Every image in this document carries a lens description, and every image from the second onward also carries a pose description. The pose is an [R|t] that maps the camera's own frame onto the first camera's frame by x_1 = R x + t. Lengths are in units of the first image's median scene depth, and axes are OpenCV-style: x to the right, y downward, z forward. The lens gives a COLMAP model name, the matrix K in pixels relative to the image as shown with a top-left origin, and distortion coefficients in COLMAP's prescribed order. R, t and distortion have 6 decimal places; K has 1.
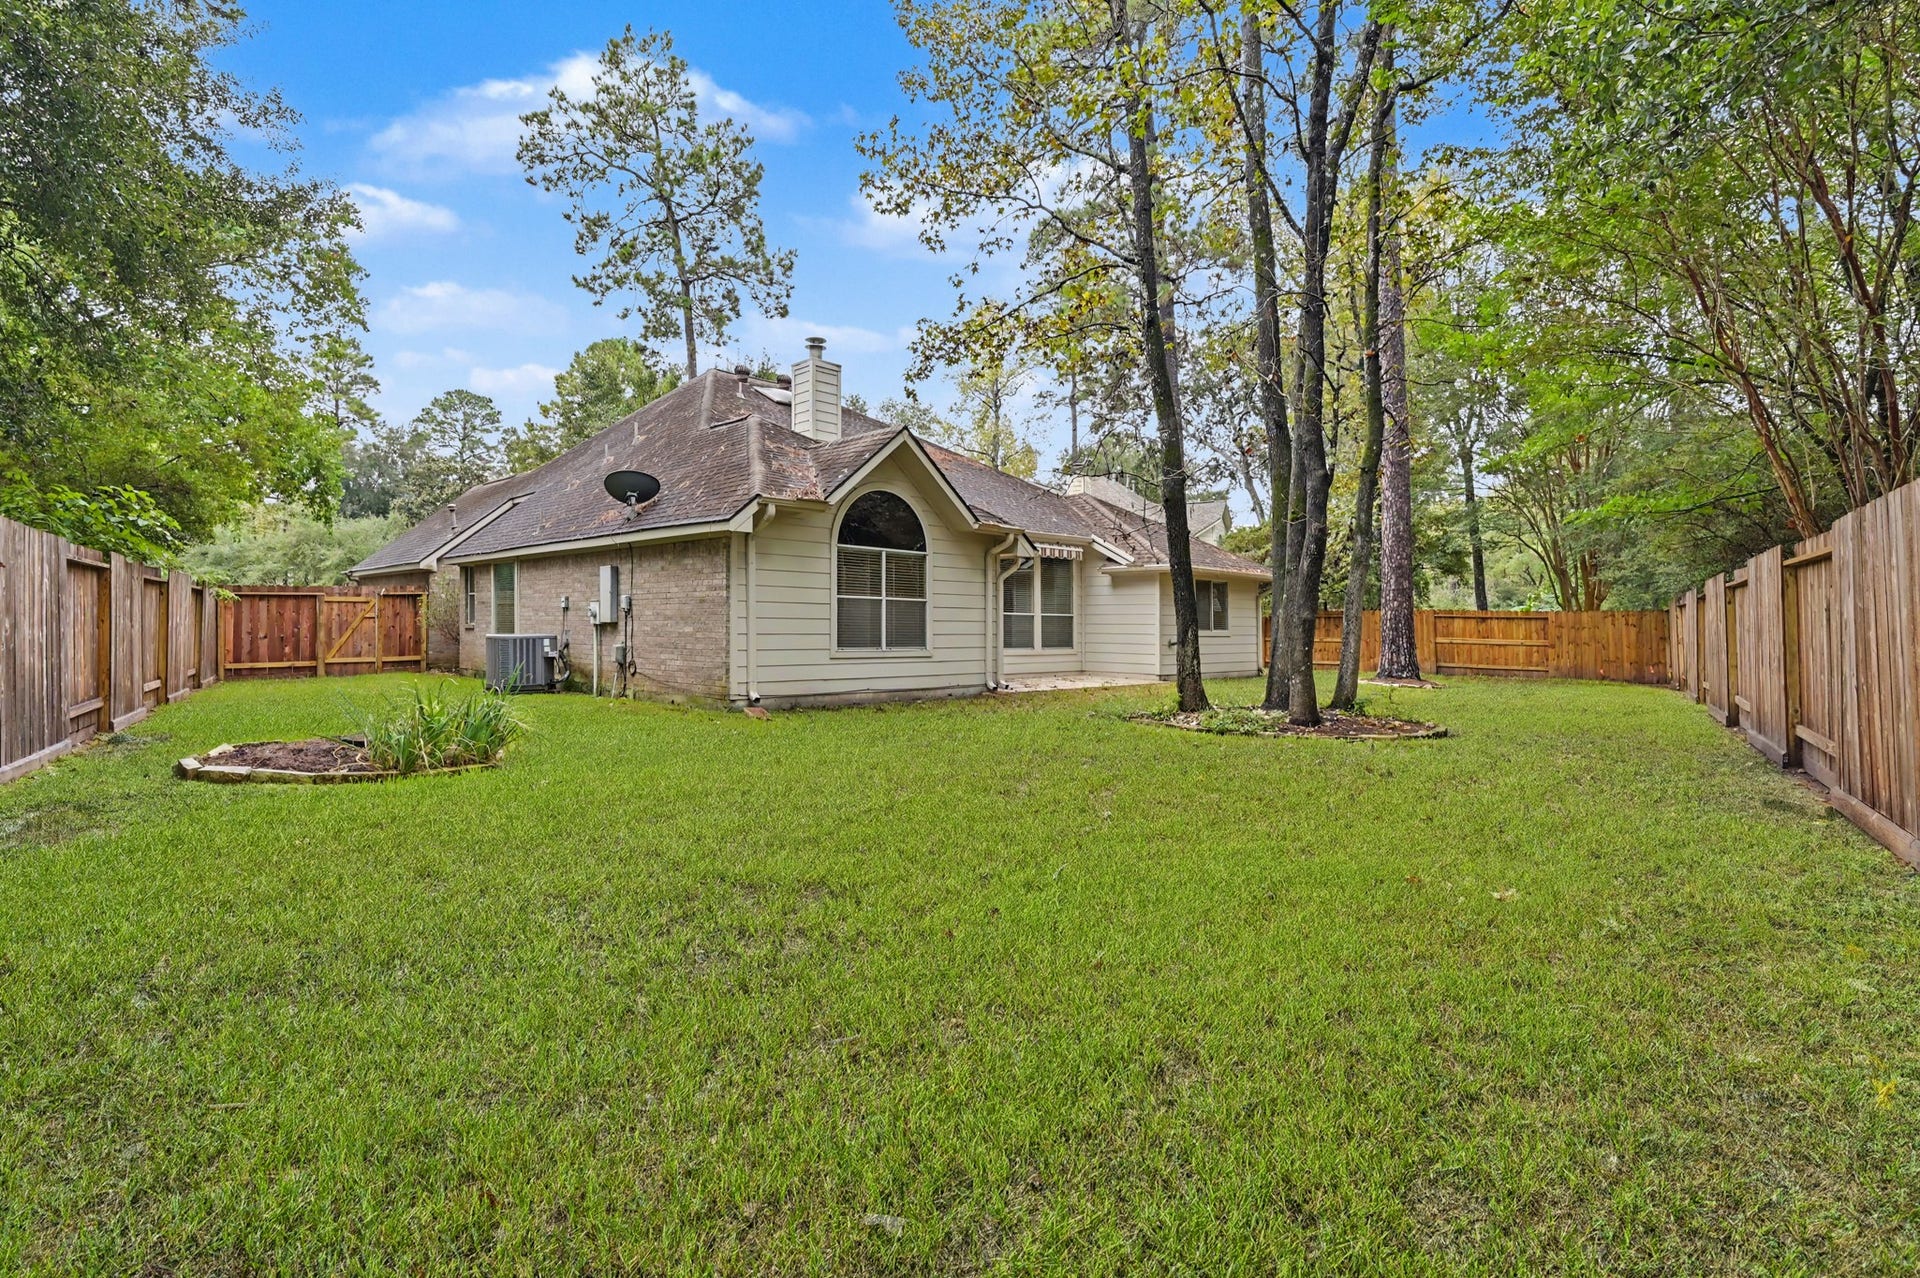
lens RADIAL K [[901.0, 0, 957.1], [0, 901.0, 616.9], [0, 0, 1]] dist [0.001760, 0.000149]
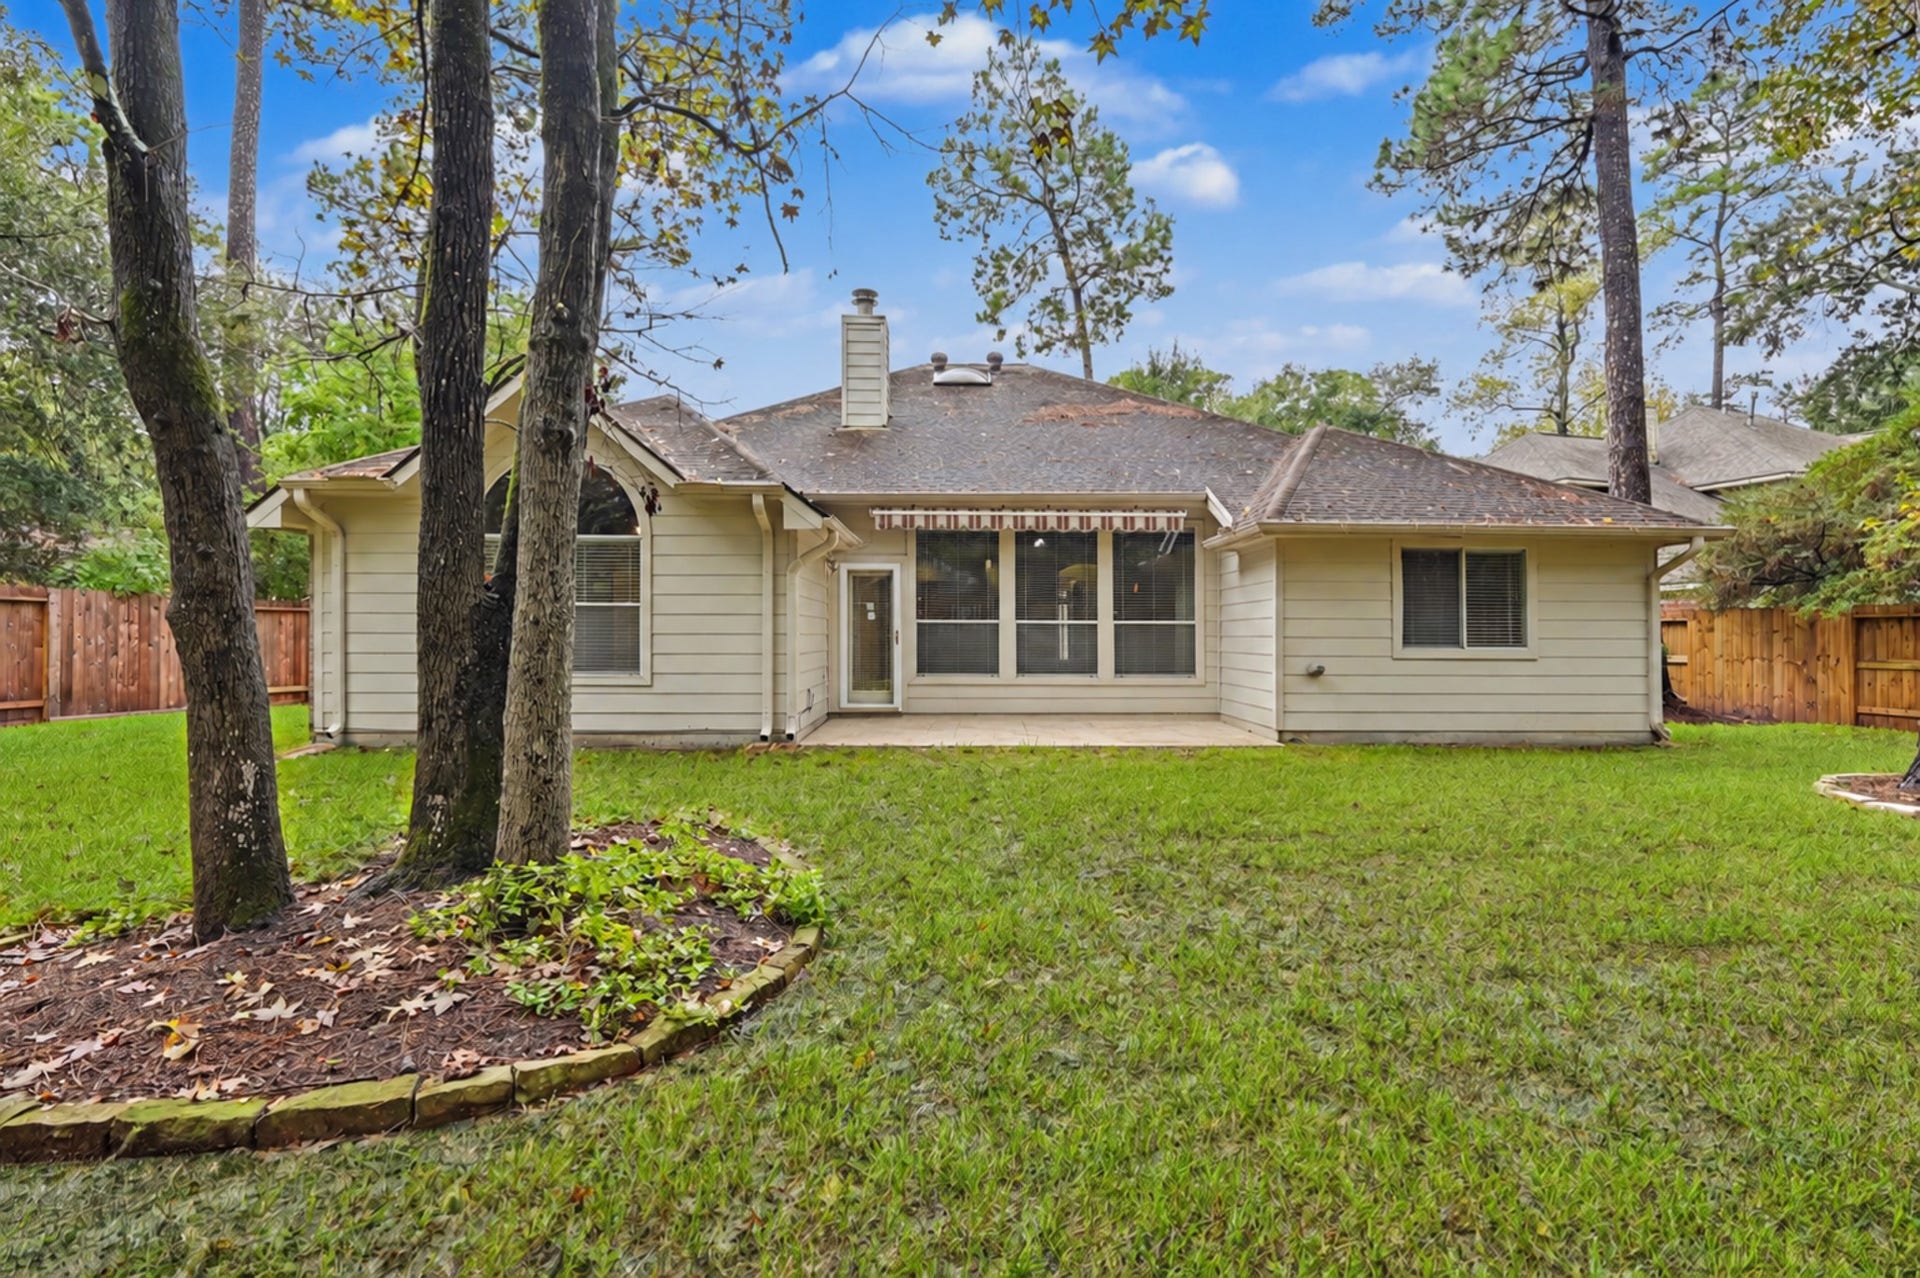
lens RADIAL K [[882.6, 0, 960.0], [0, 882.6, 639.0], [0, 0, 1]] dist [-0.003455, -0.000737]
pose [[0.746048, -0.014909, -0.665725, 0.655840], [0.012349, 0.999887, -0.008554, 0.018513], [0.665778, -0.001839, 0.746148, 0.713653]]
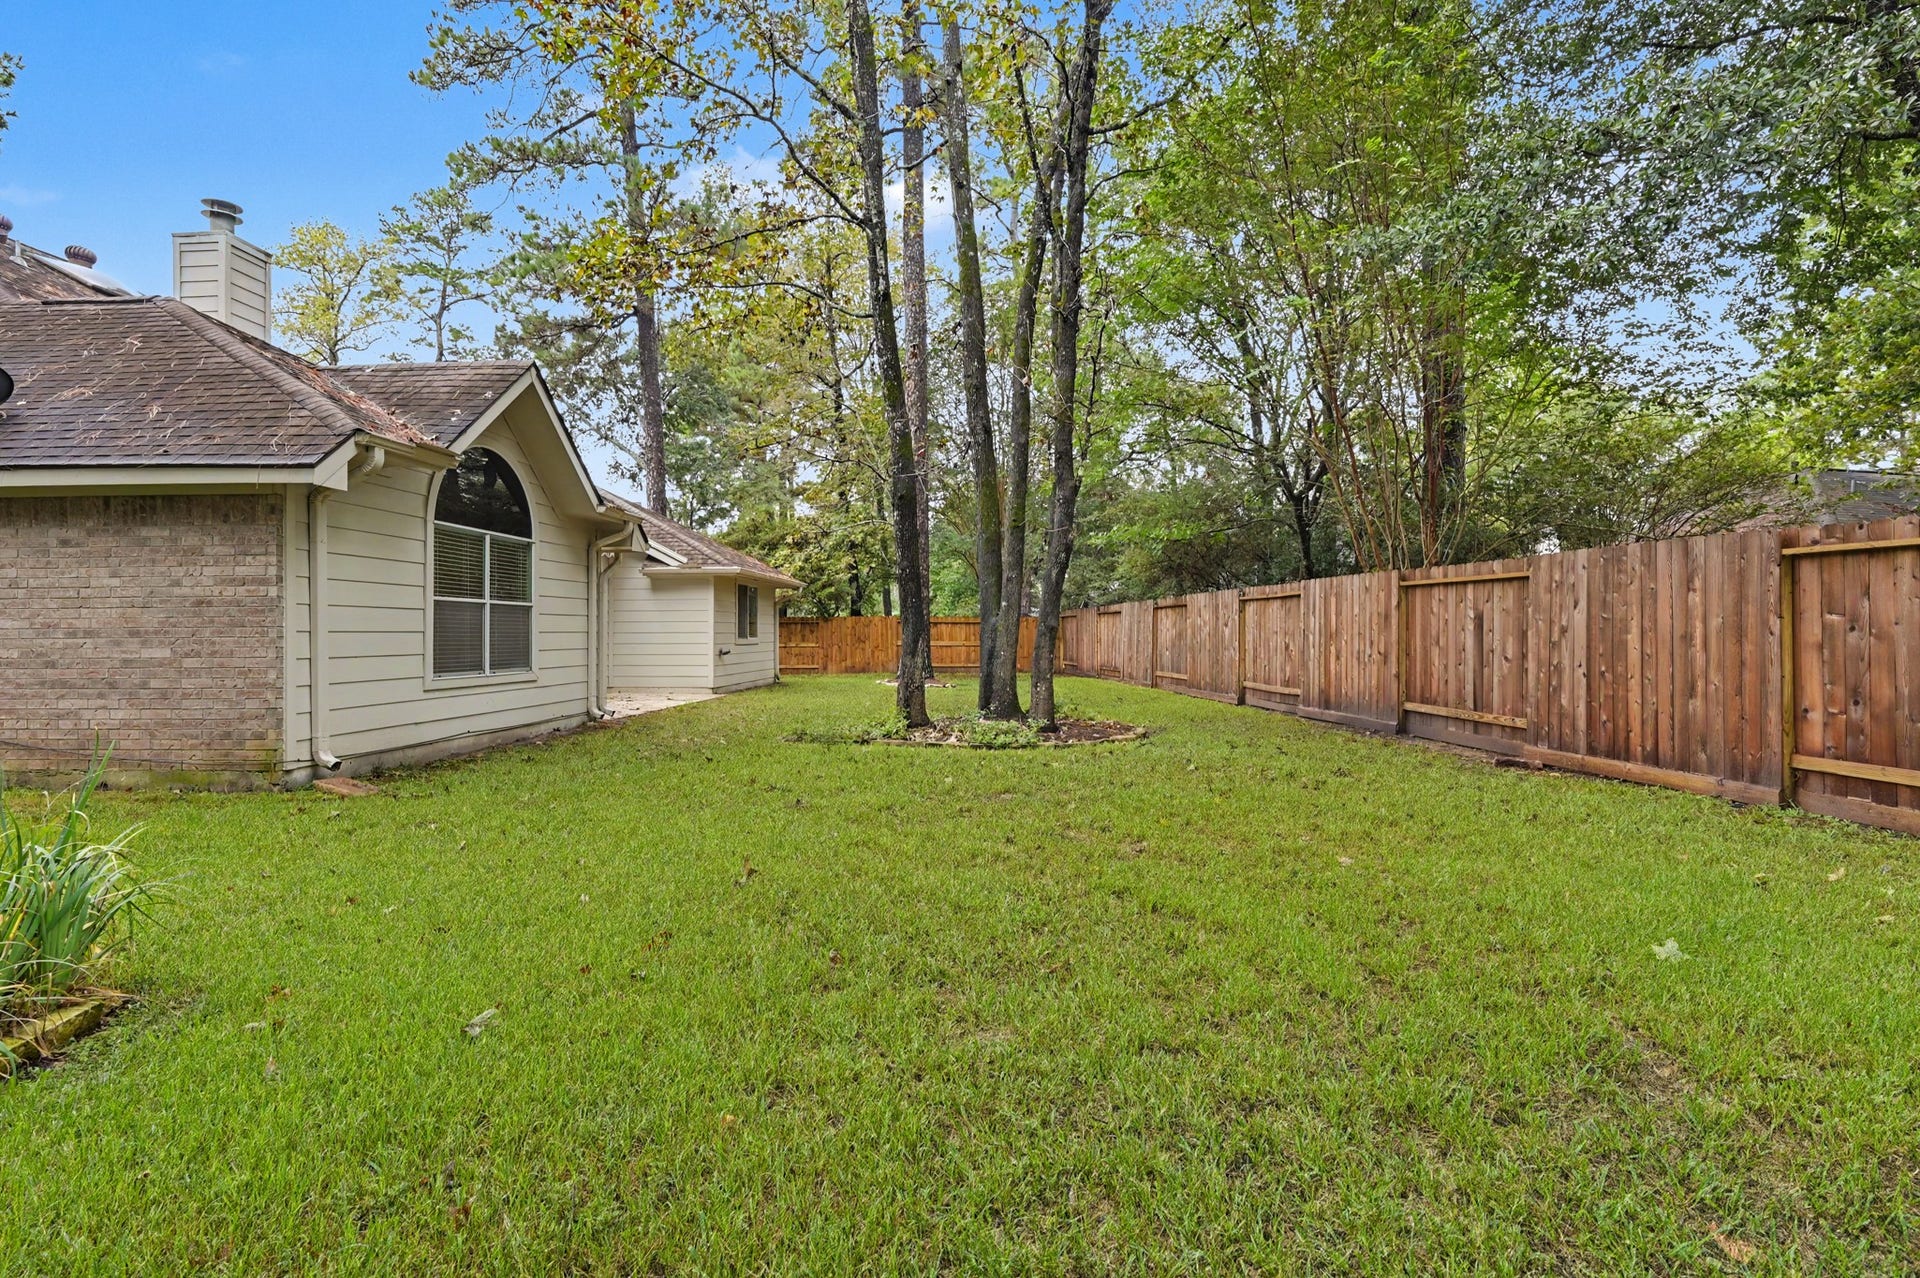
lens RADIAL K [[882.6, 0, 960.0], [0, 882.6, 639.0], [0, 0, 1]] dist [-0.003455, -0.000737]
pose [[0.754599, -0.017311, 0.655958, -0.263705], [0.004991, 0.999774, 0.020642, -0.003931], [-0.656167, -0.012302, 0.754515, 0.242584]]
